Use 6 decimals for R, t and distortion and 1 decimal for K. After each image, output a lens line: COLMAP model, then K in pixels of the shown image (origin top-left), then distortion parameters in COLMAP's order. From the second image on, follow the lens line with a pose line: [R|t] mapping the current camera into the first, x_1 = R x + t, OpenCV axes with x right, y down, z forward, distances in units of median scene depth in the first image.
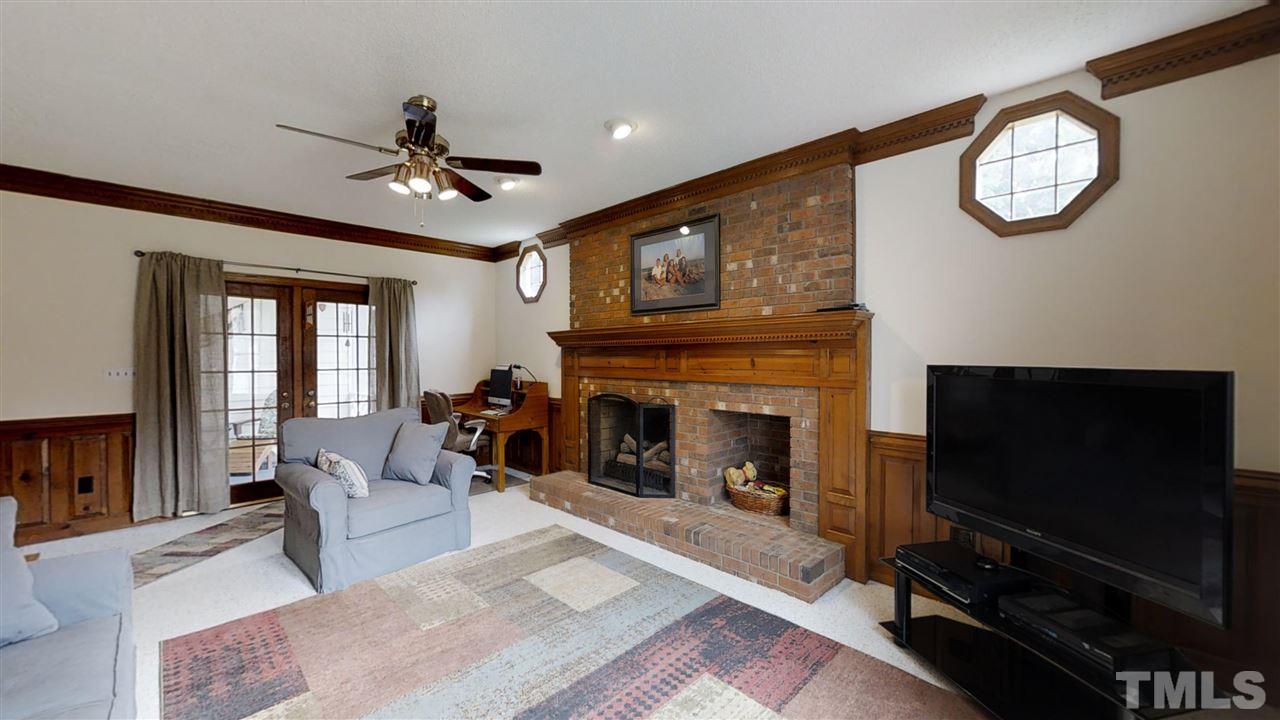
lens RADIAL K [[494.8, 0, 635.9], [0, 494.8, 360.7], [0, 0, 1]] dist [-0.003639, -0.000025]
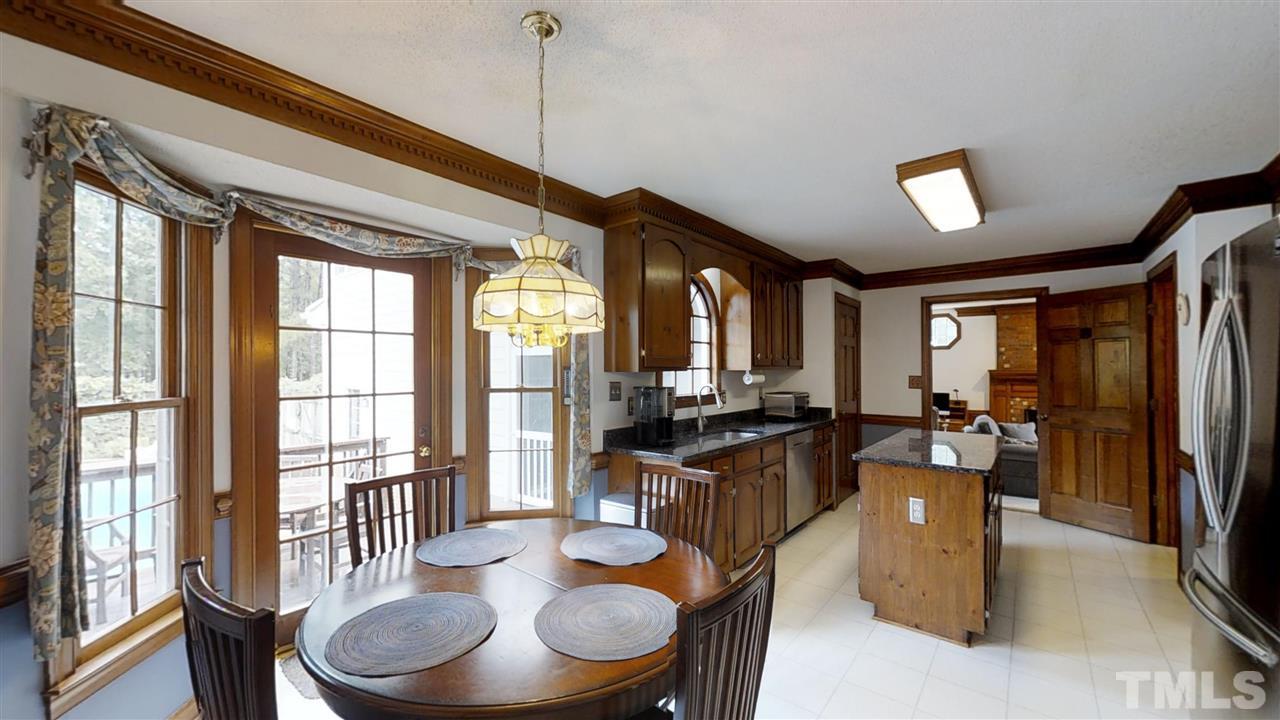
lens RADIAL K [[494.8, 0, 639.2], [0, 494.8, 366.5], [0, 0, 1]] dist [-0.003639, -0.000025]
pose [[0.988994, -0.001542, 0.147949, -2.103584], [0.003572, 0.999903, -0.013456, -0.069021], [-0.147914, 0.013836, 0.988903, -0.616135]]
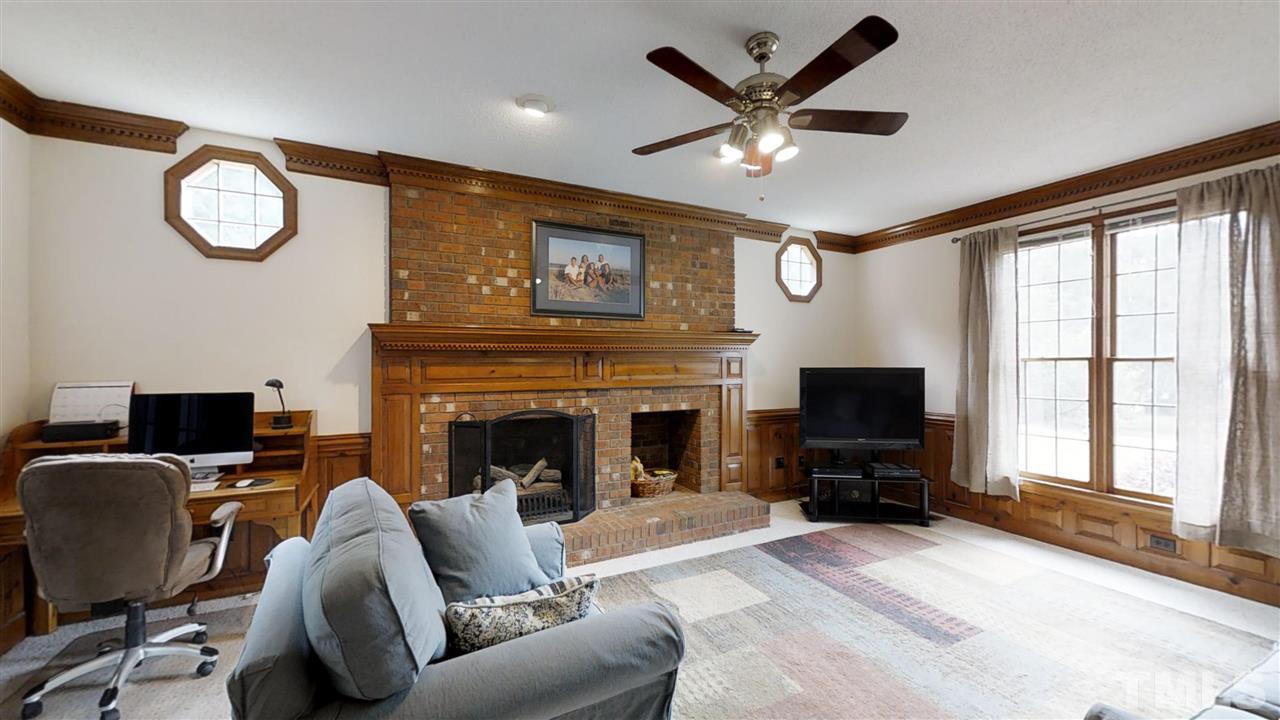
lens RADIAL K [[494.8, 0, 641.2], [0, 494.8, 361.5], [0, 0, 1]] dist [-0.003639, -0.000025]
pose [[0.292222, -0.002126, 0.956348, -0.876645], [0.007978, 0.999968, -0.000214, -0.012659], [-0.956317, 0.007692, 0.292230, 0.675260]]
